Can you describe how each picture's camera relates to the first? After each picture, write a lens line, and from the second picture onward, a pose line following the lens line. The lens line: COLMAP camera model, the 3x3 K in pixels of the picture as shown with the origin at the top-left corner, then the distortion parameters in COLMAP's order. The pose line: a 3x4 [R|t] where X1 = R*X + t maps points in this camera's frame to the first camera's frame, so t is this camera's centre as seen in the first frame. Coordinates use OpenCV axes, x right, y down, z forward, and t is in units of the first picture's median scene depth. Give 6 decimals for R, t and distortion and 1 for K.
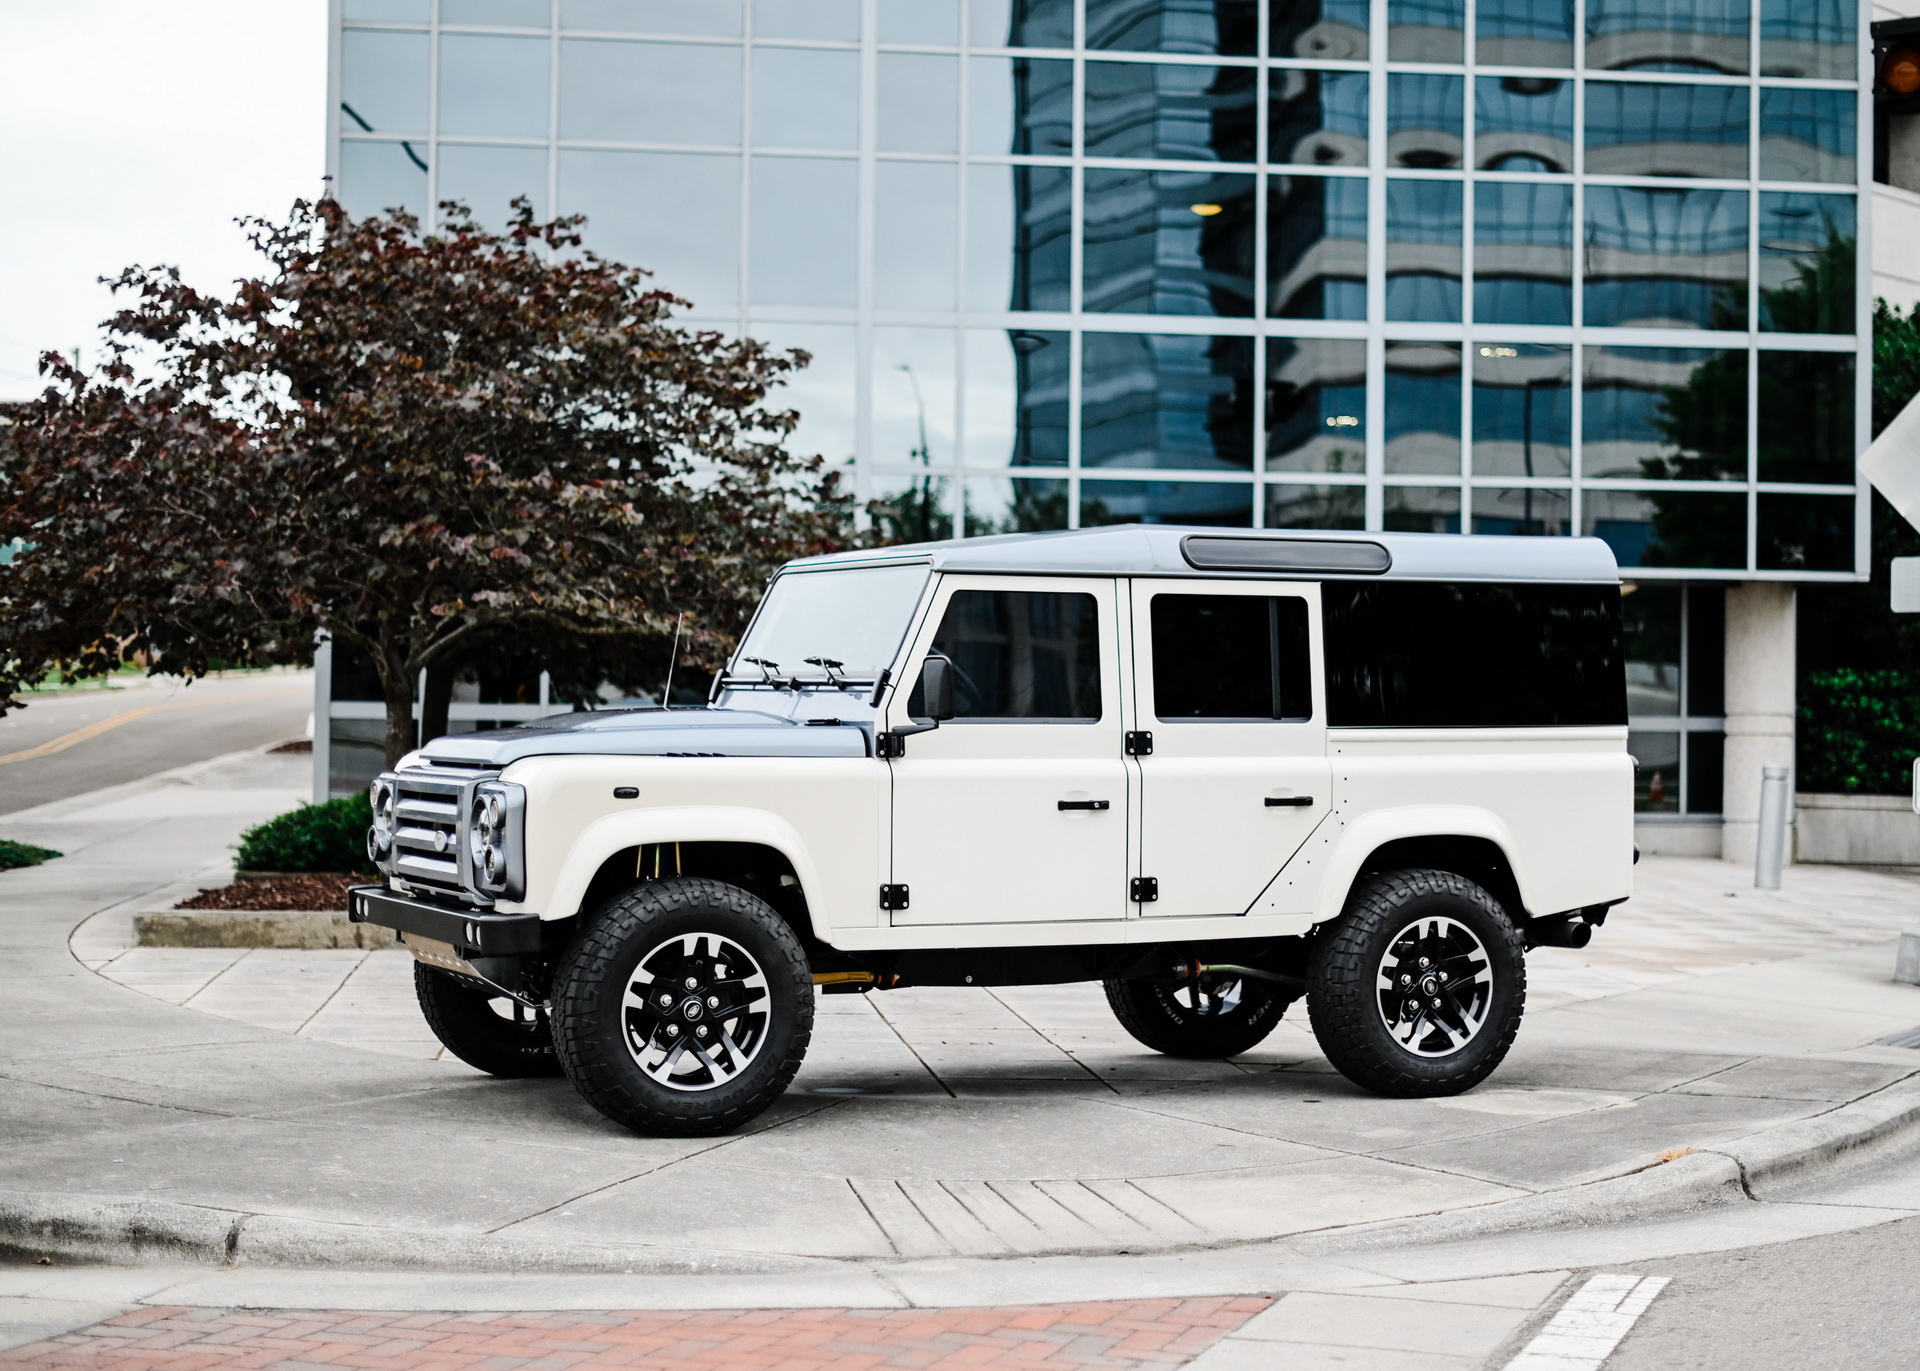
lens RADIAL K [[3192.7, 0, 1068.6], [0, 3192.7, 624.0], [0, 0, 1]] dist [-0.005278, 0.067029]
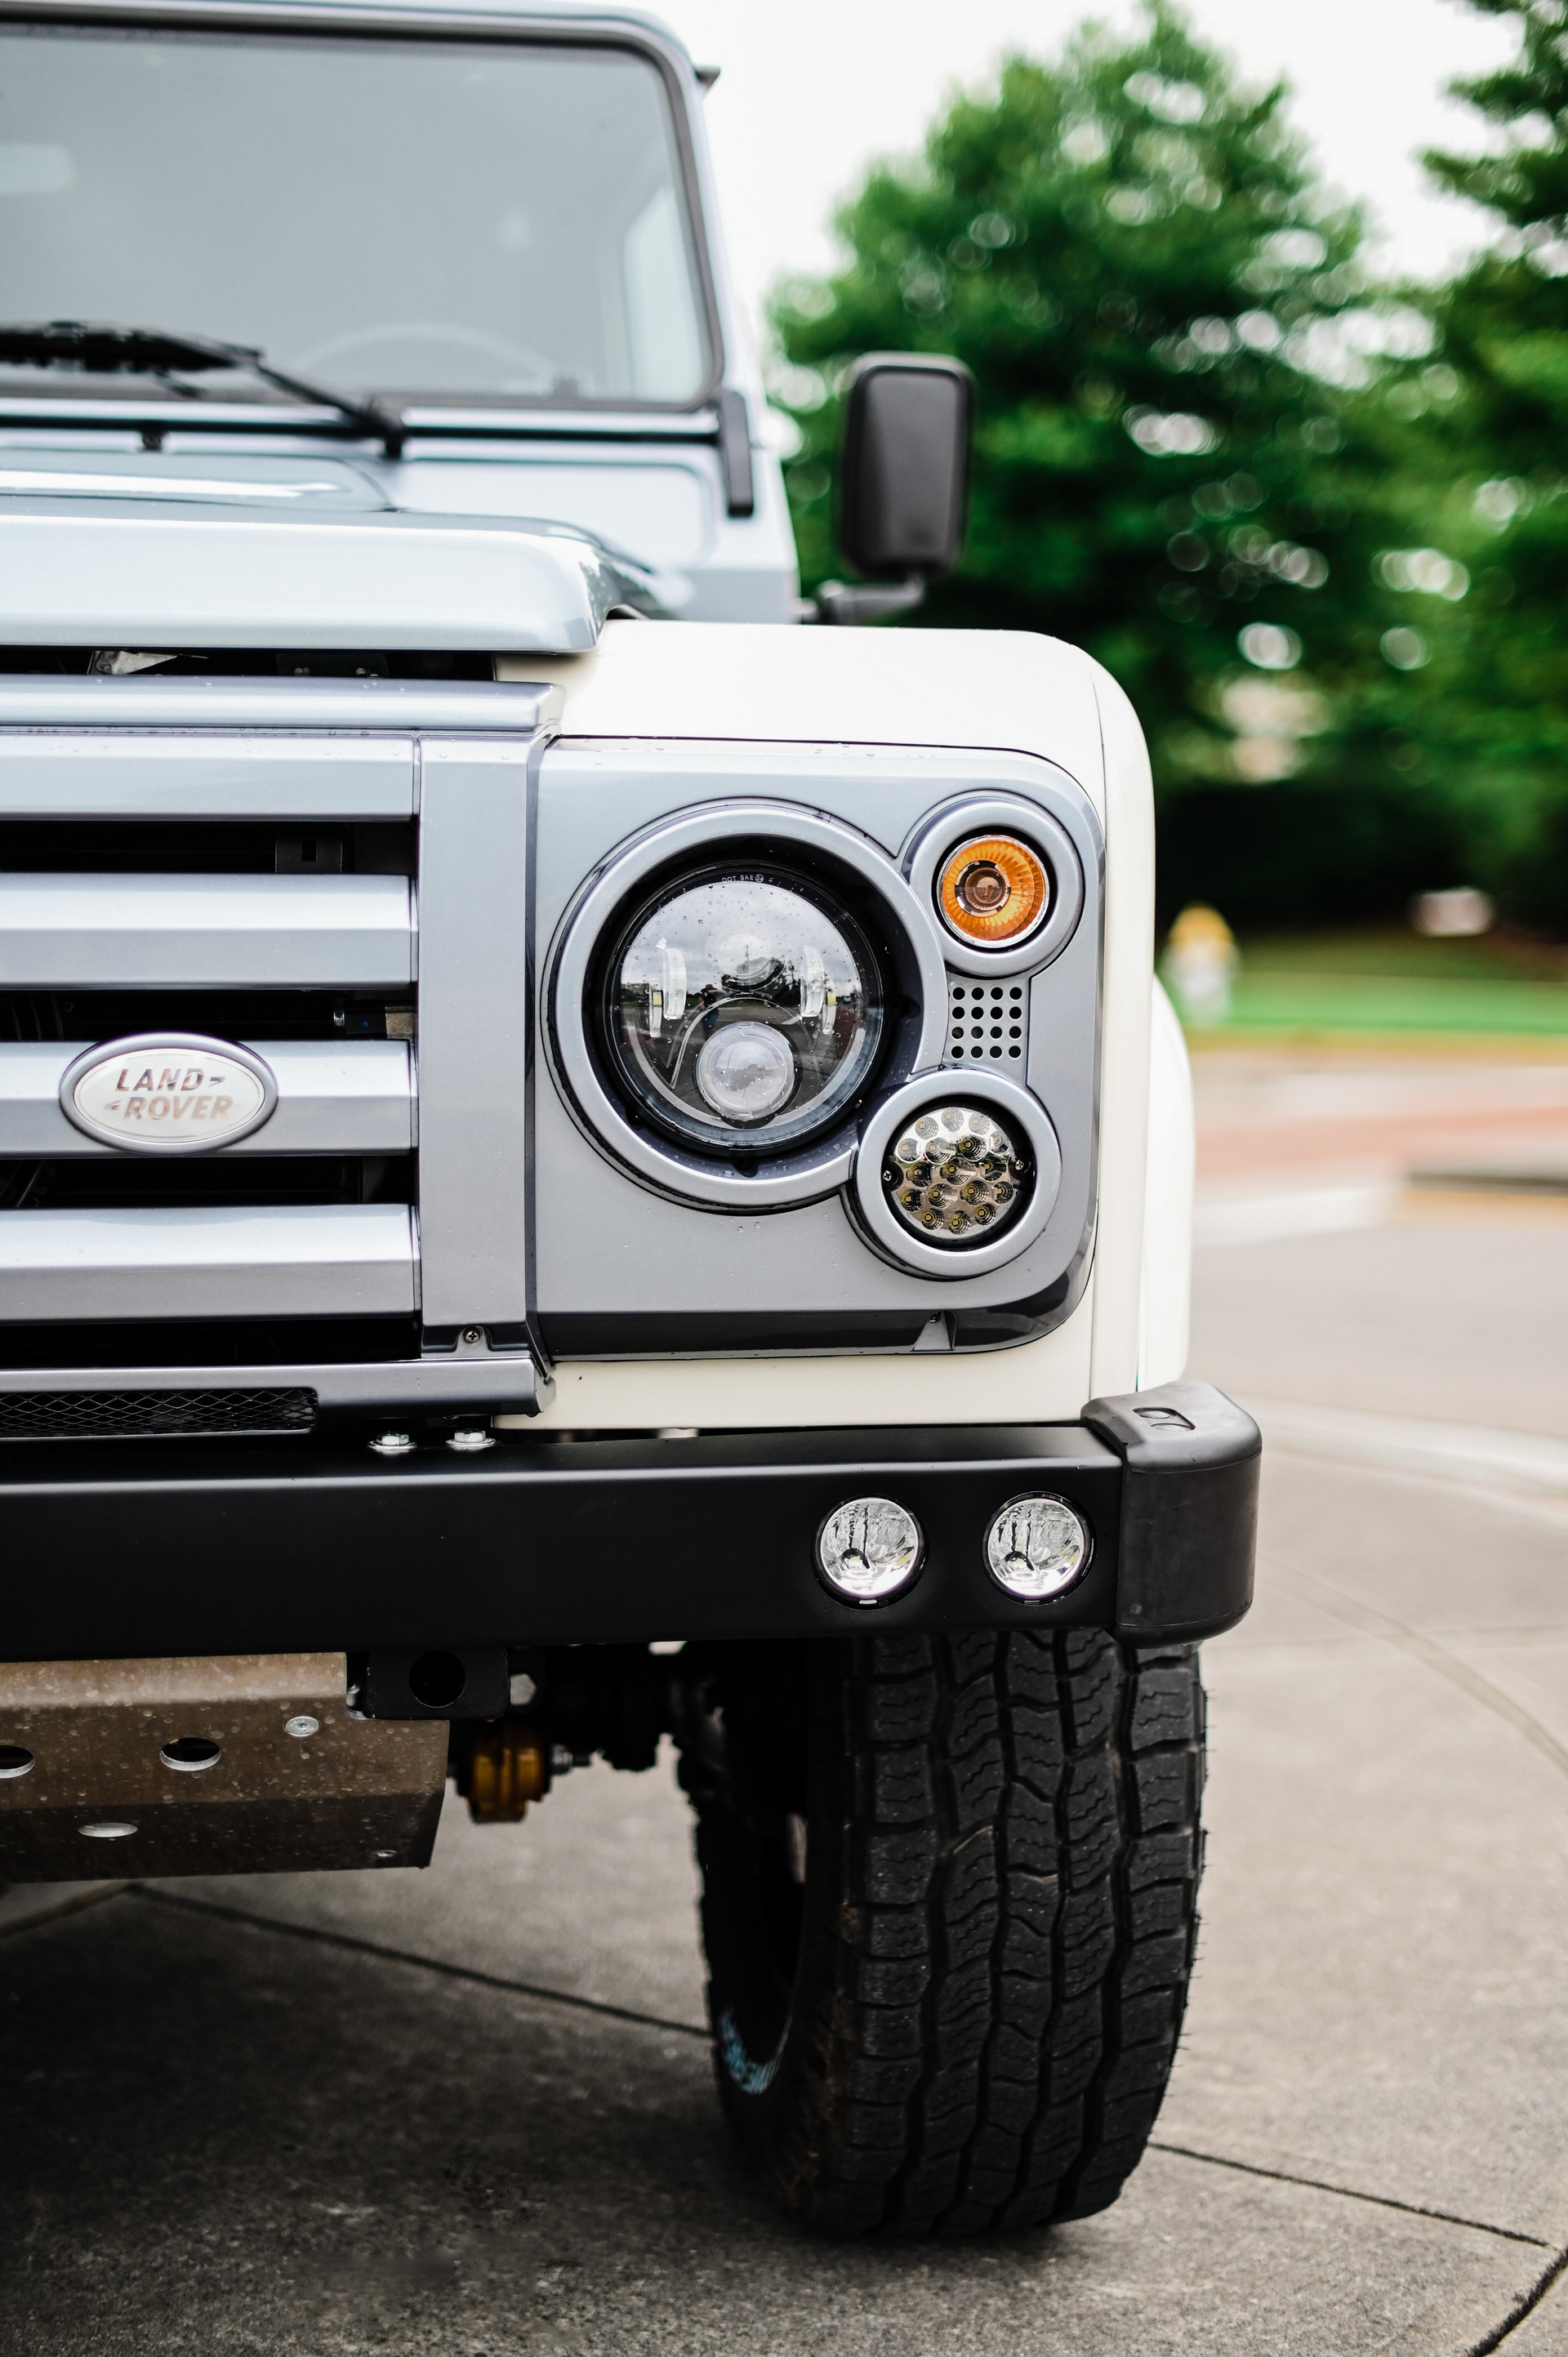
lens RADIAL K [[3558.0, 0, 825.1], [0, 3558.0, 1172.3], [0, 0, 1]] dist [-0.019653, -0.004632]
pose [[0.307177, -0.092083, 0.947187, -0.348280], [-0.022572, 0.994323, 0.103986, 0.048523], [-0.951385, -0.053322, 0.303355, 0.856457]]
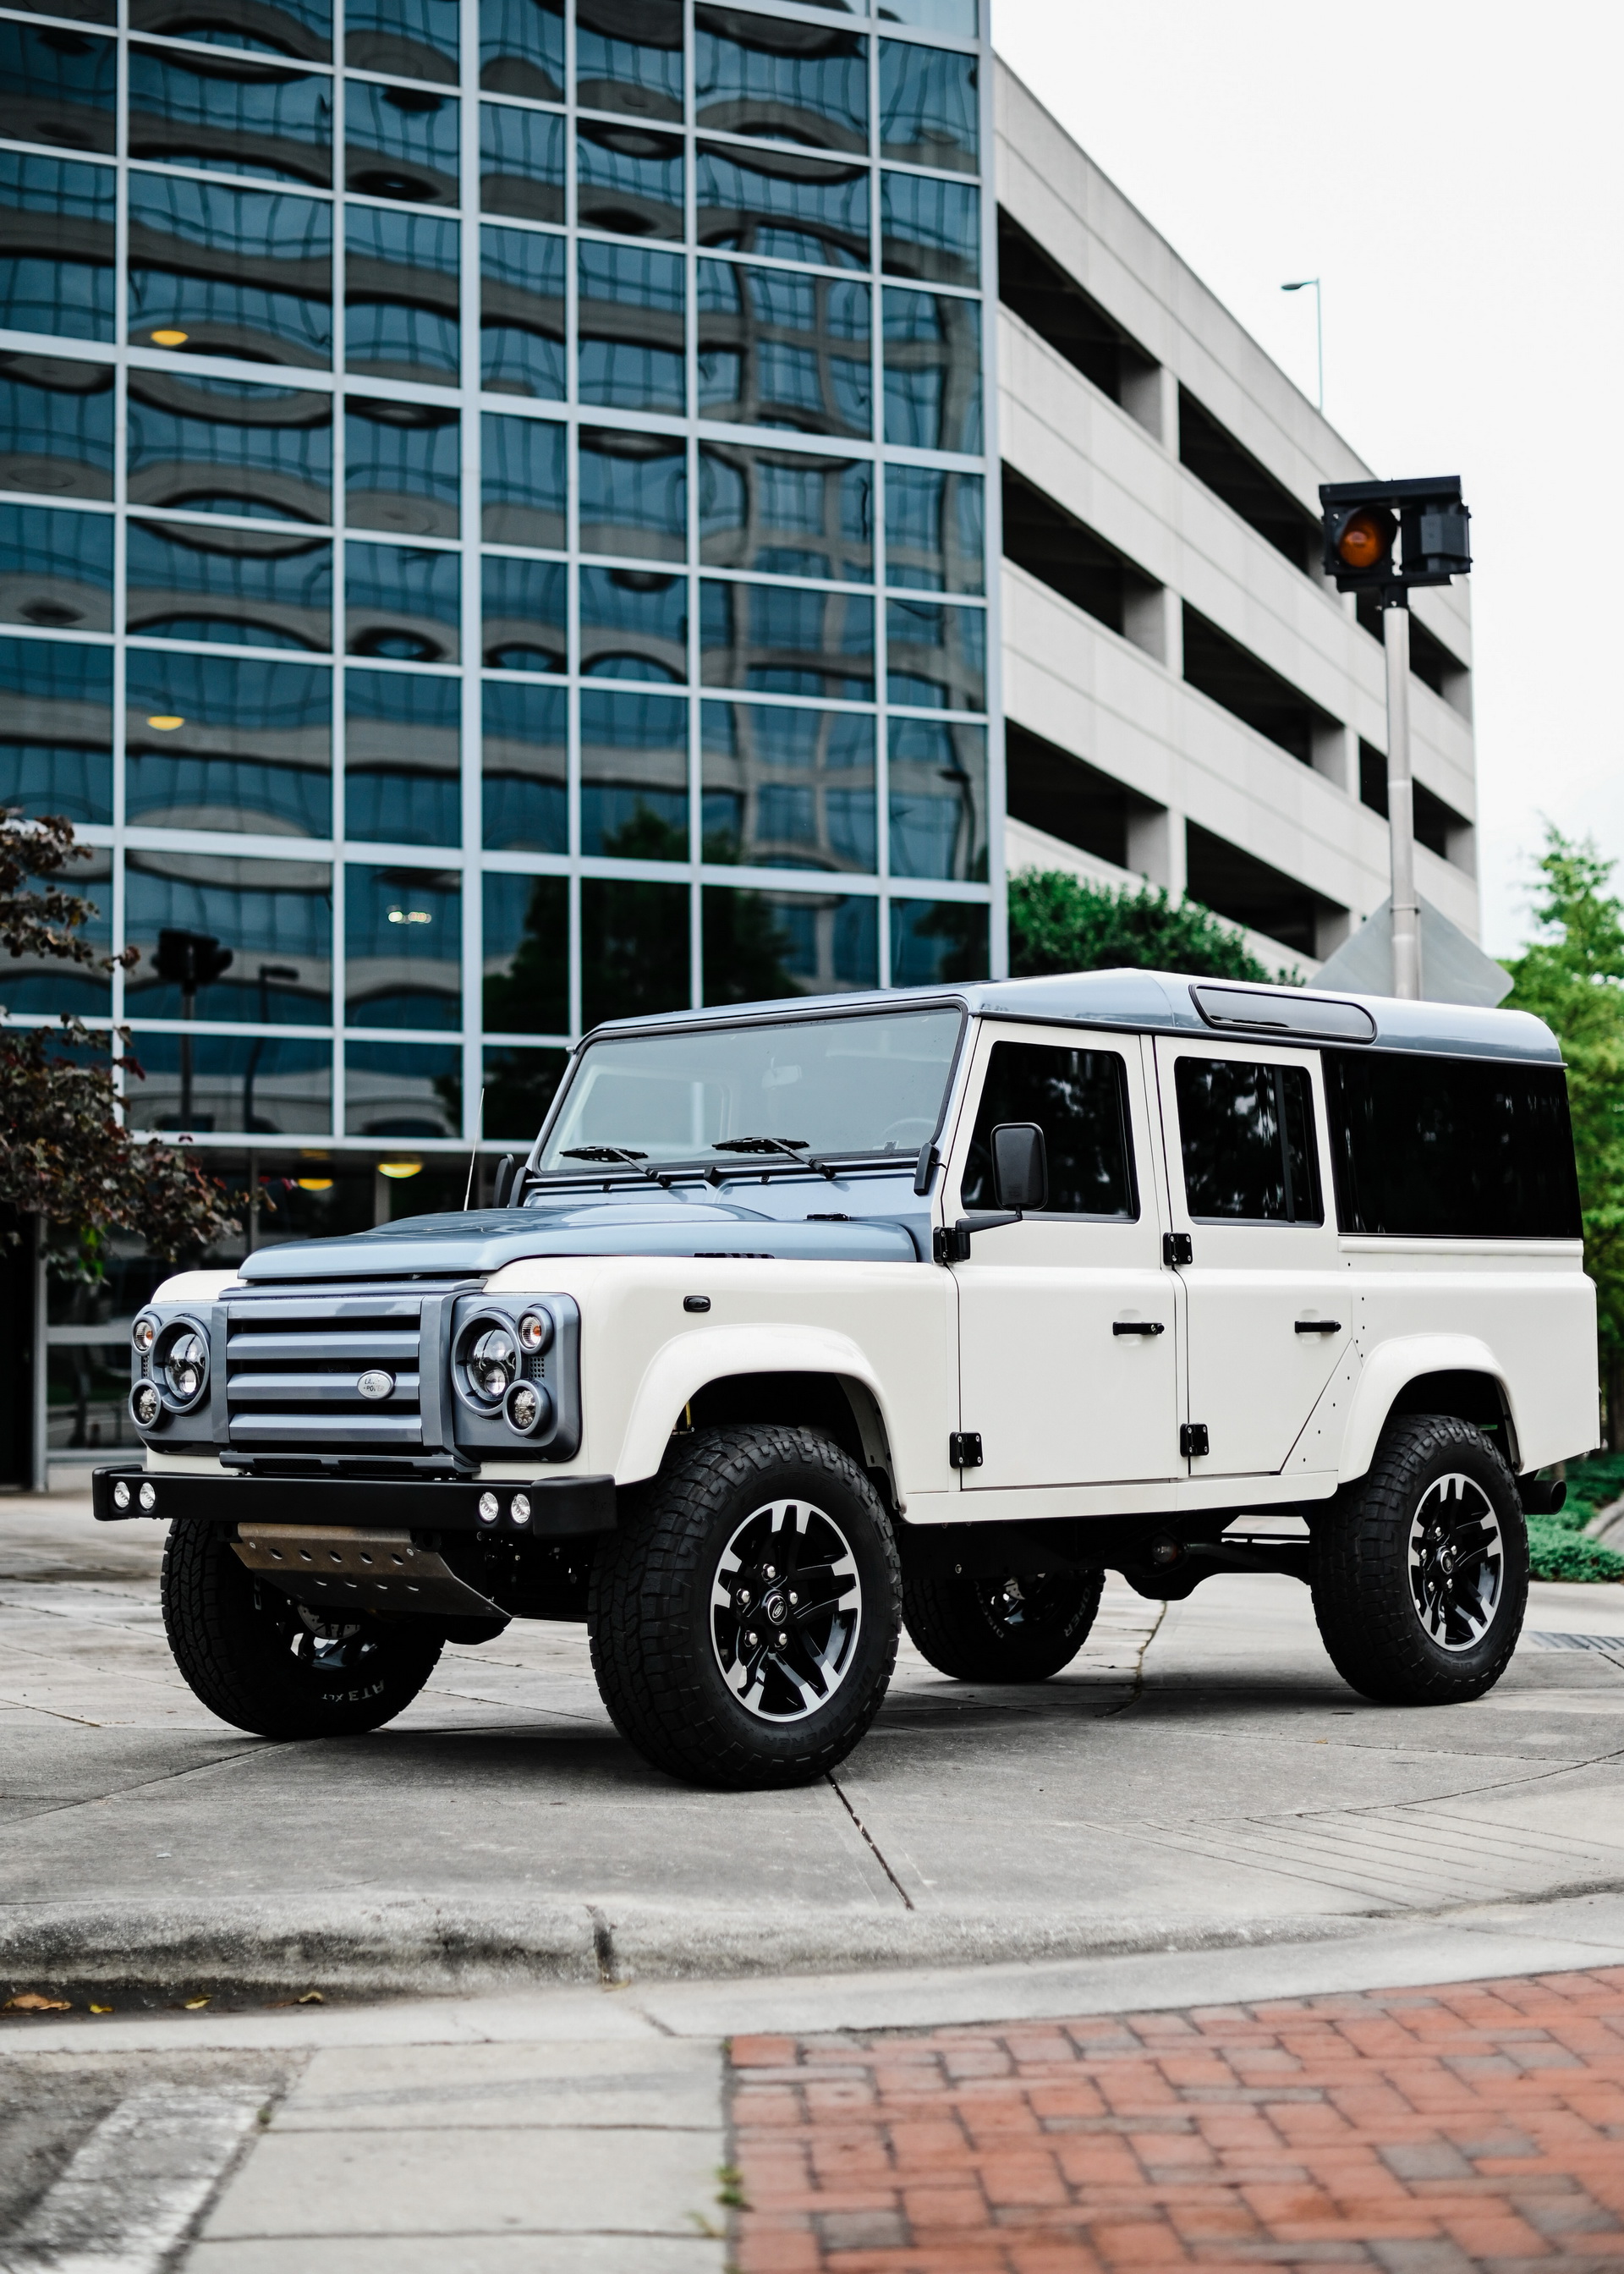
lens RADIAL K [[3624.4, 0, 781.7], [0, 3624.4, 1085.8], [0, 0, 1]] dist [-0.006472, 0.084646]
pose [[0.941991, 0.008792, 0.335523, -0.357784], [0.009315, 0.998587, -0.052318, 0.042514], [-0.335509, 0.052408, 0.940578, 0.210678]]
